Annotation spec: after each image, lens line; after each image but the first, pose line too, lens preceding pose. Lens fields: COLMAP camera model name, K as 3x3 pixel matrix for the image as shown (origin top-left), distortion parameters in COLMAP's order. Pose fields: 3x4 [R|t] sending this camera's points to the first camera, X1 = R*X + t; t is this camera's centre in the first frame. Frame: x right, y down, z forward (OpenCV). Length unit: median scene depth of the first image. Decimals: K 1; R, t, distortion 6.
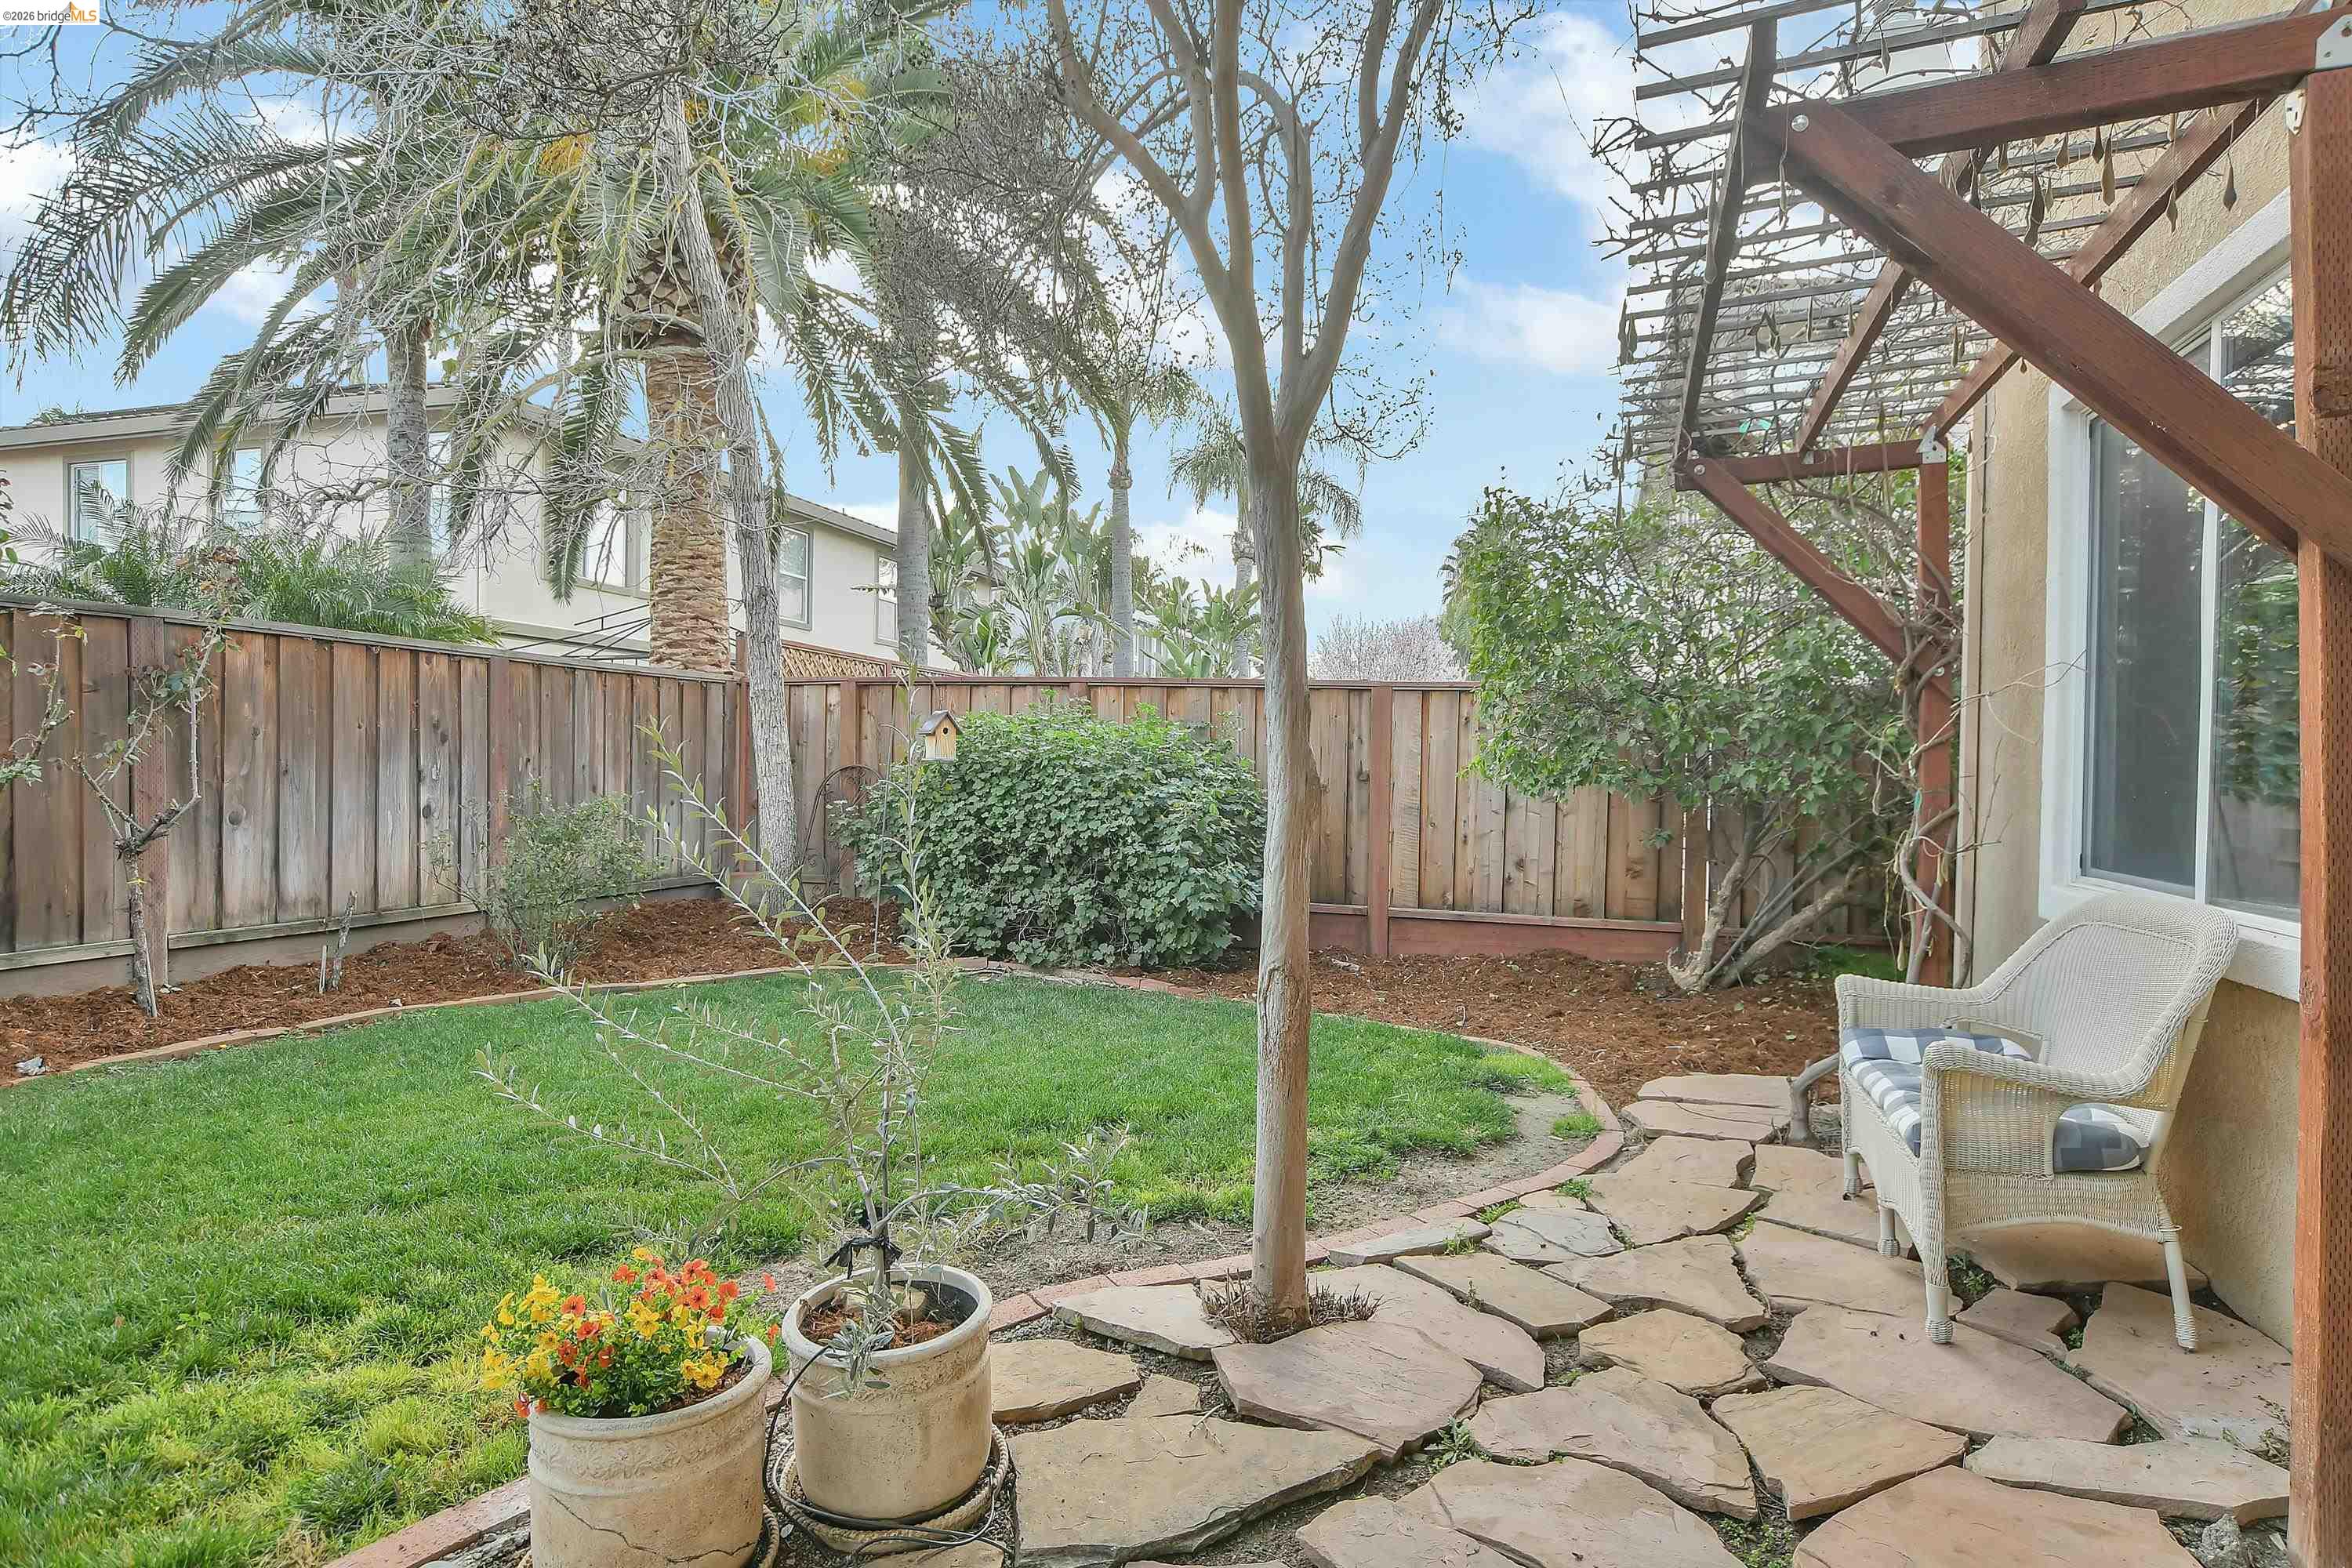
lens RADIAL K [[1274.5, 0, 1198.8], [0, 1274.5, 785.9], [0, 0, 1]] dist [-0.004062, -0.000512]
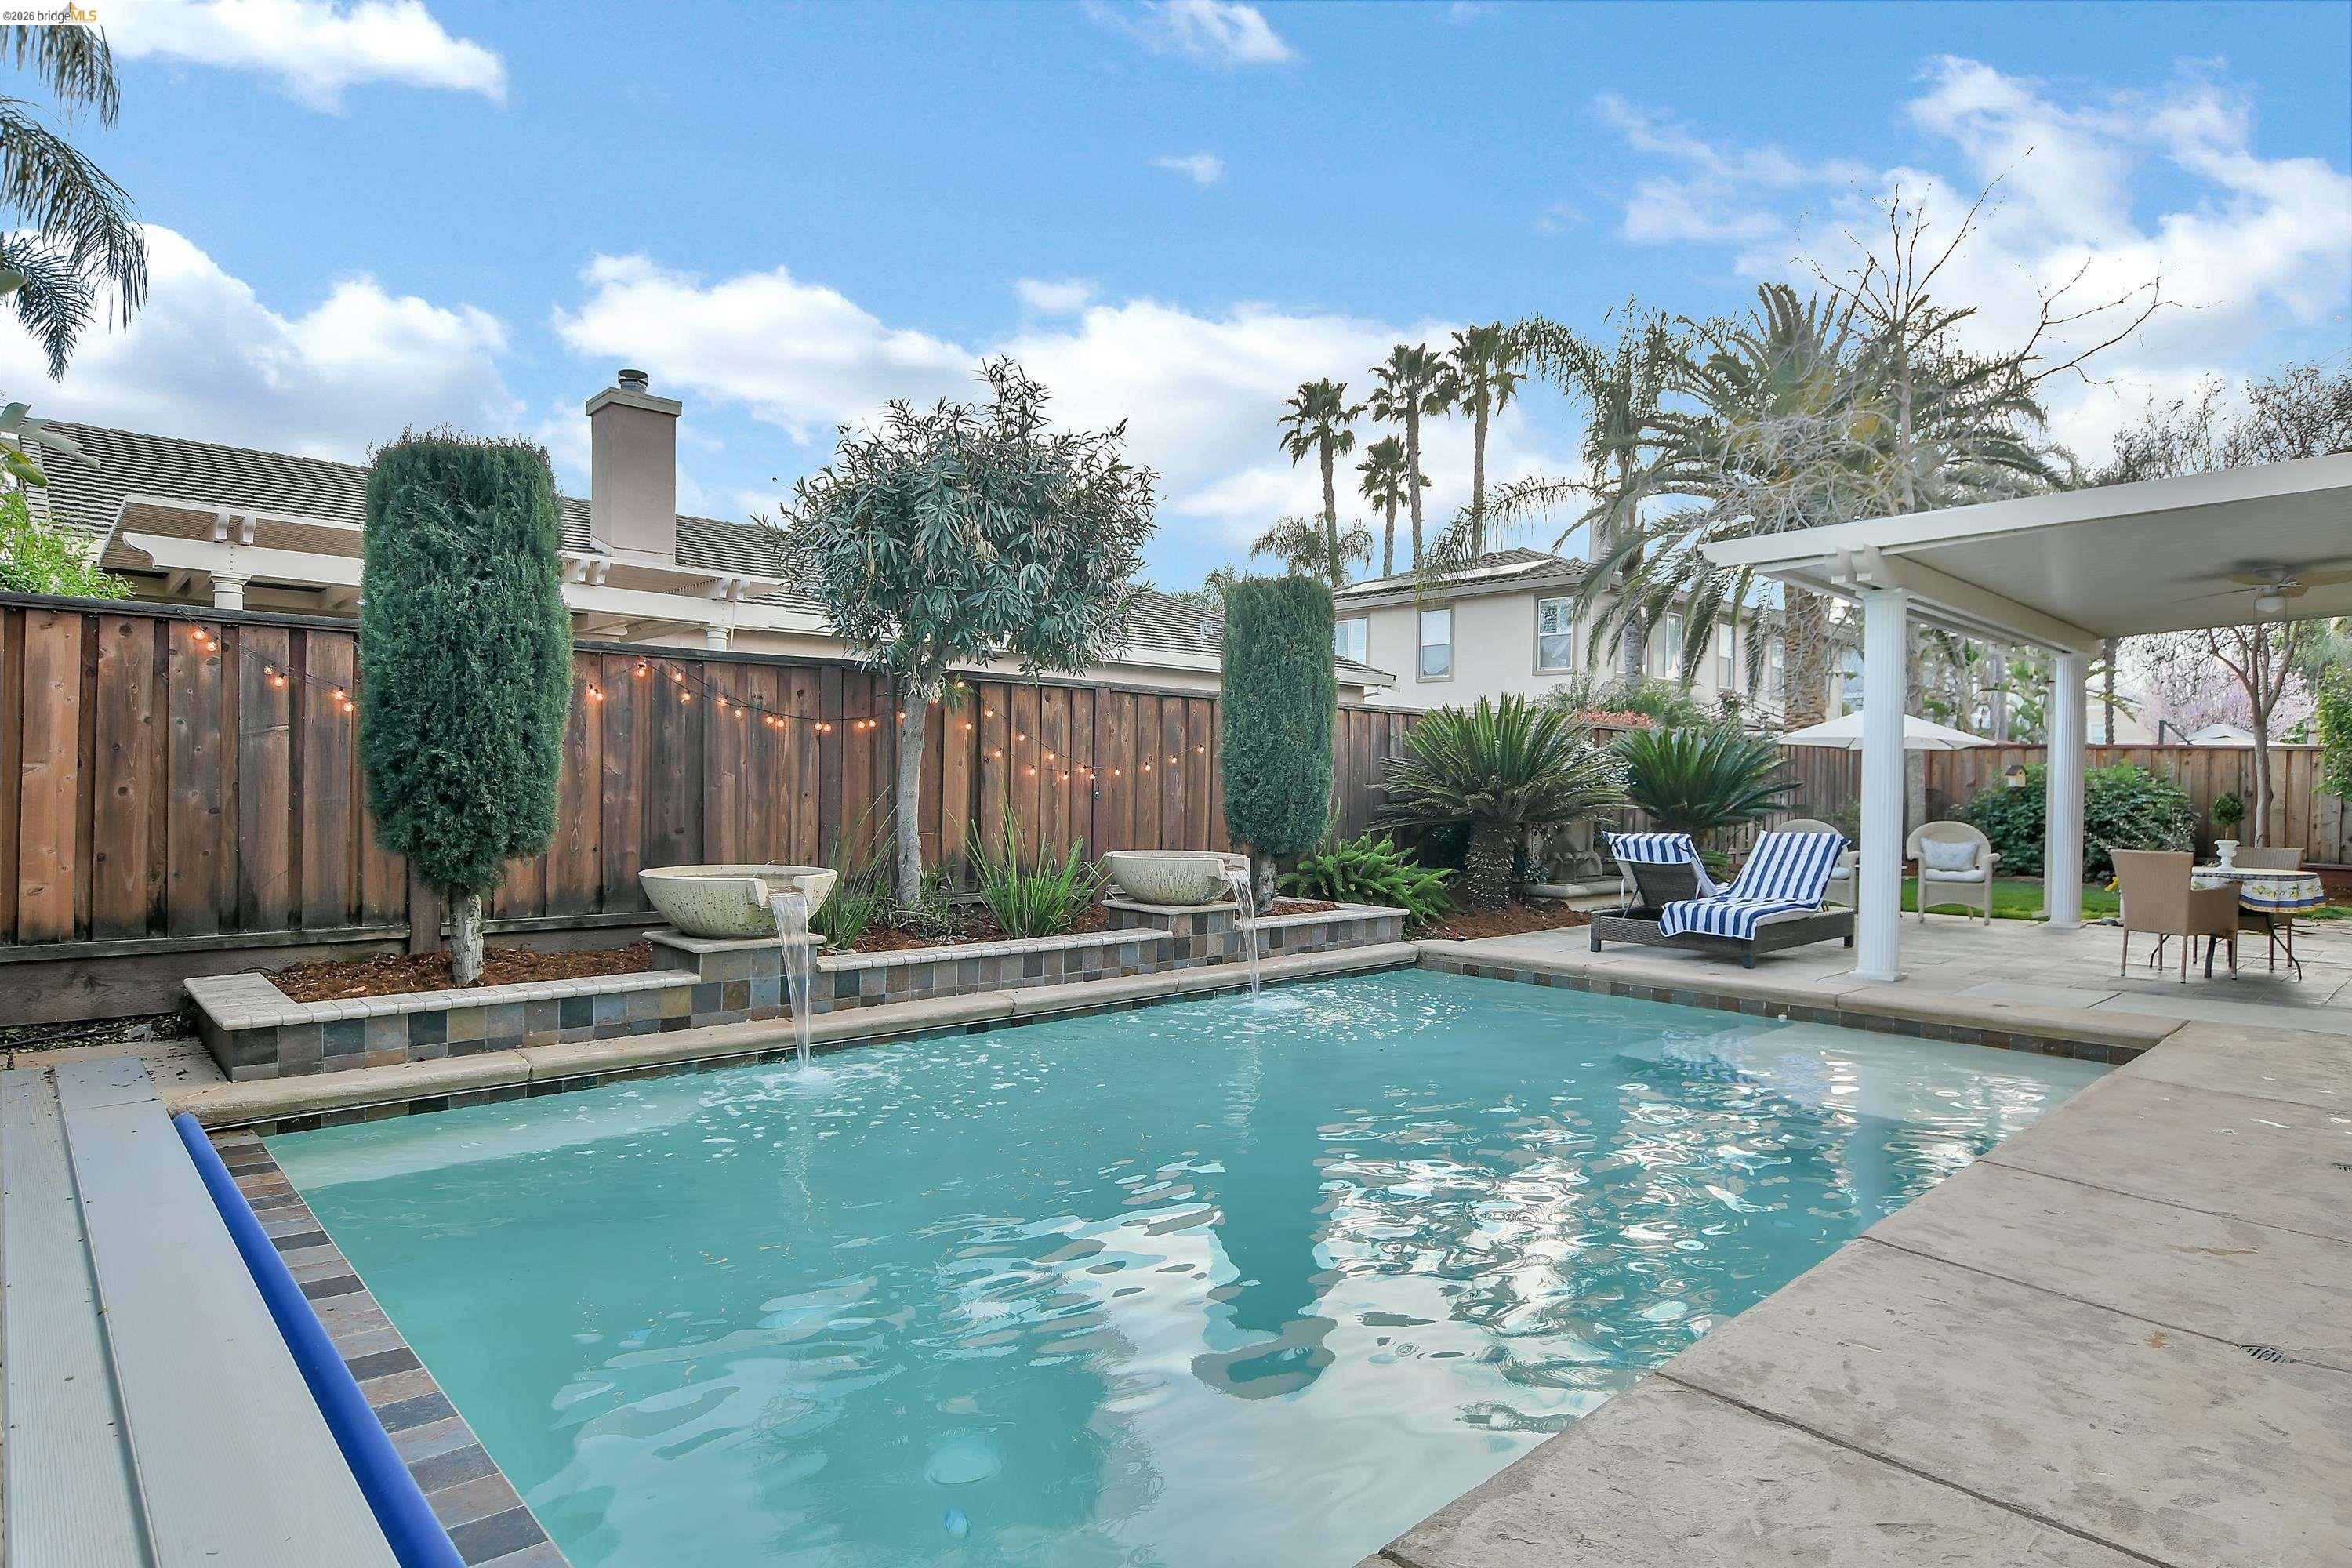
lens RADIAL K [[1274.5, 0, 1179.9], [0, 1274.5, 786.0], [0, 0, 1]] dist [-0.004062, -0.000512]
pose [[0.868247, 0.001882, -0.496128, -0.348084], [-0.006856, 0.999943, -0.008205, 0.007306], [0.496084, 0.010525, 0.868211, -1.607708]]
